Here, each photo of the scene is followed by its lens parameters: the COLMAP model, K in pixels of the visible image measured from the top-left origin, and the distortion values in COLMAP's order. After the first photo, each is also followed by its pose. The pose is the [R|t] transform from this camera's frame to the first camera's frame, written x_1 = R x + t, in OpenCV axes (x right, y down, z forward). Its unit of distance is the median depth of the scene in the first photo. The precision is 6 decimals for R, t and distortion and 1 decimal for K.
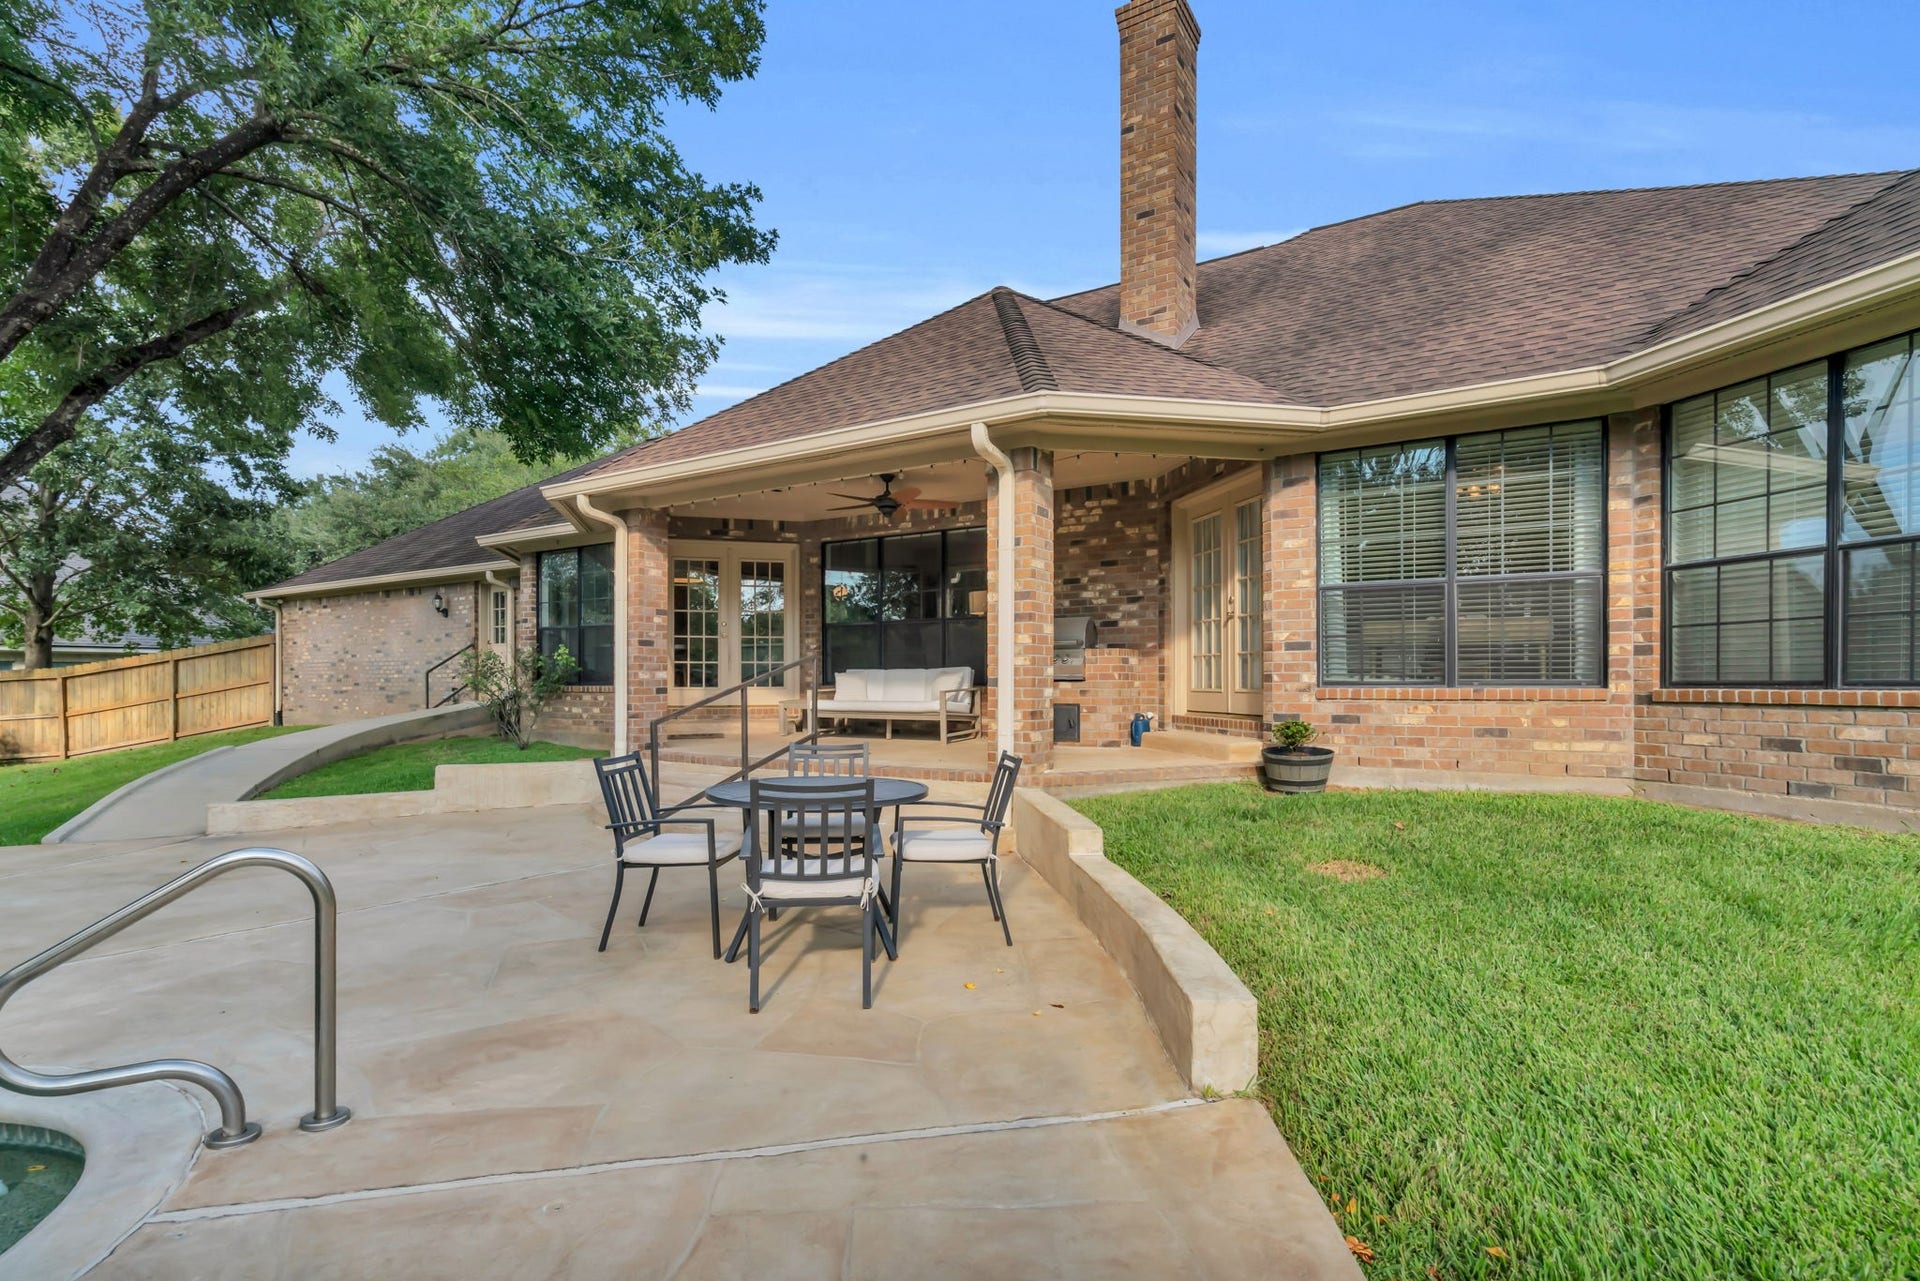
lens RADIAL K [[897.7, 0, 928.0], [0, 897.7, 676.5], [0, 0, 1]] dist [-0.018706, 0.000036]
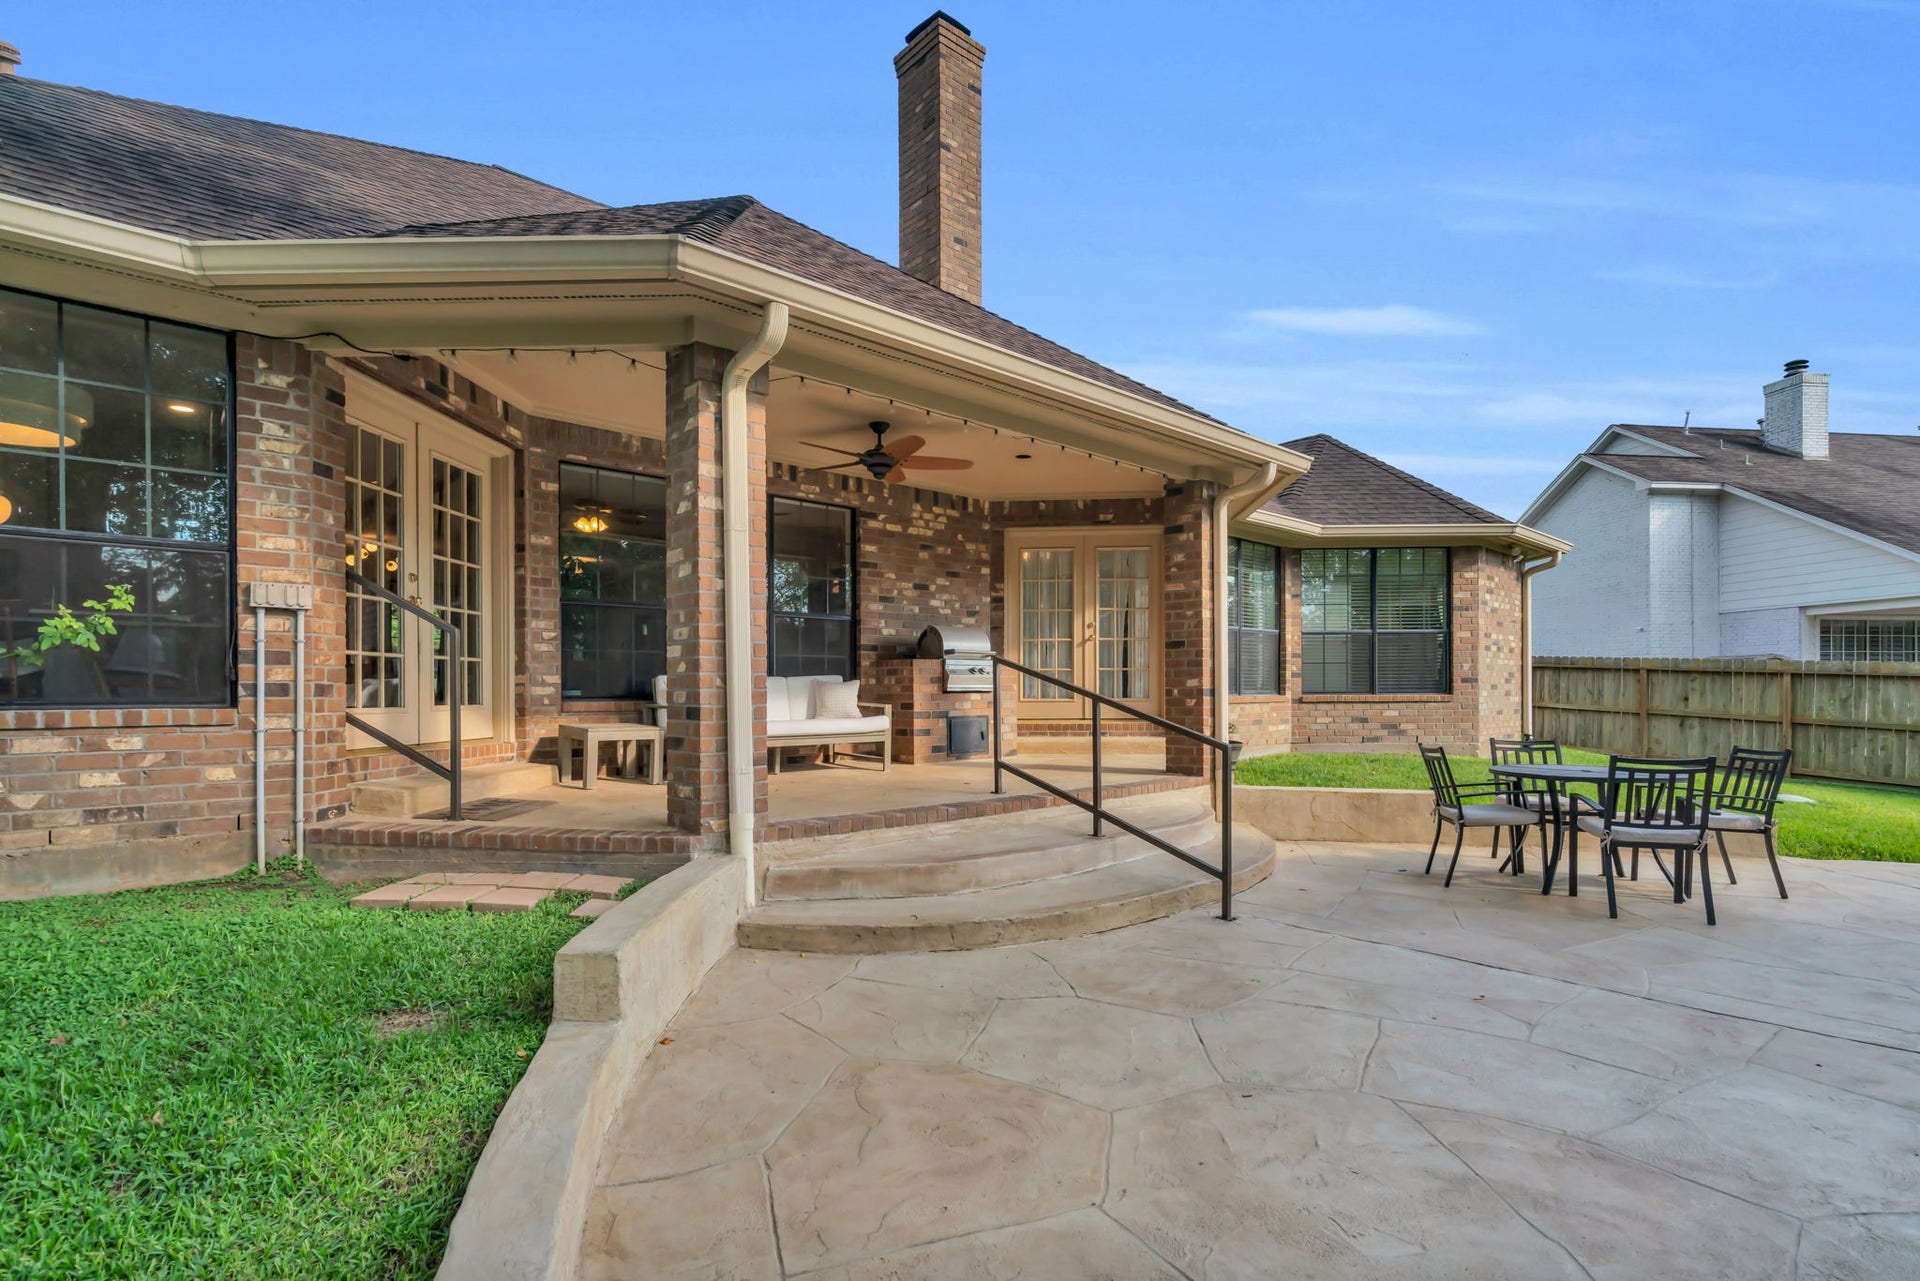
lens RADIAL K [[901.9, 0, 1006.9], [0, 901.9, 679.4], [0, 0, 1]] dist [-0.001736, 0.000491]
pose [[0.248889, 0.013643, 0.968436, -1.015322], [-0.000274, 0.999902, -0.014016, 0.006153], [-0.968532, 0.003223, 0.248869, 0.934454]]
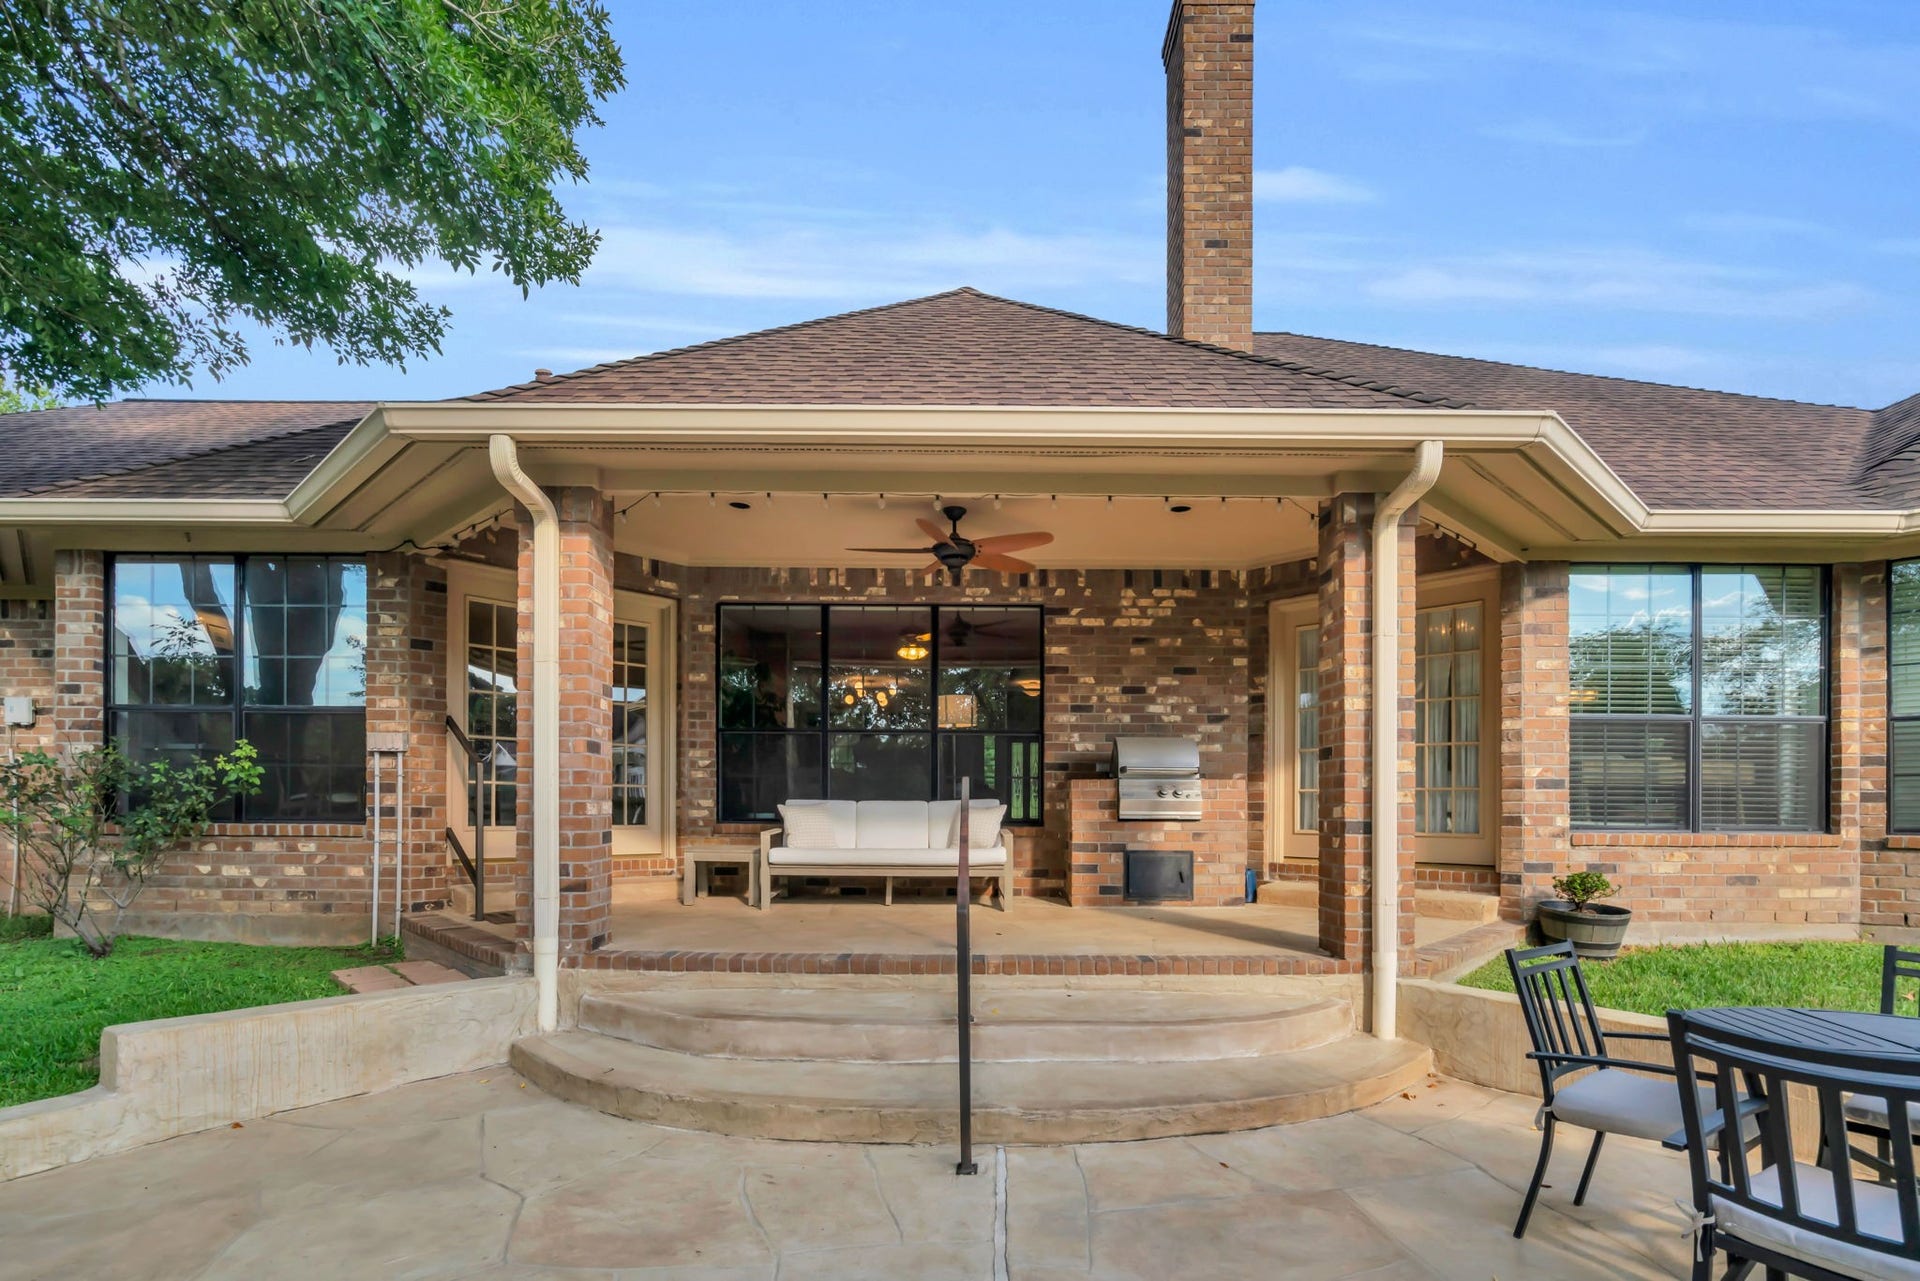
lens RADIAL K [[972.1, 0, 960.8], [0, 972.1, 798.0], [0, 0, 1]] dist [-0.004181, 0.000184]
pose [[0.842682, 0.014965, 0.538204, -0.568714], [-0.011225, 0.999885, -0.010228, -0.004832], [-0.538295, 0.002578, 0.842753, 0.521386]]
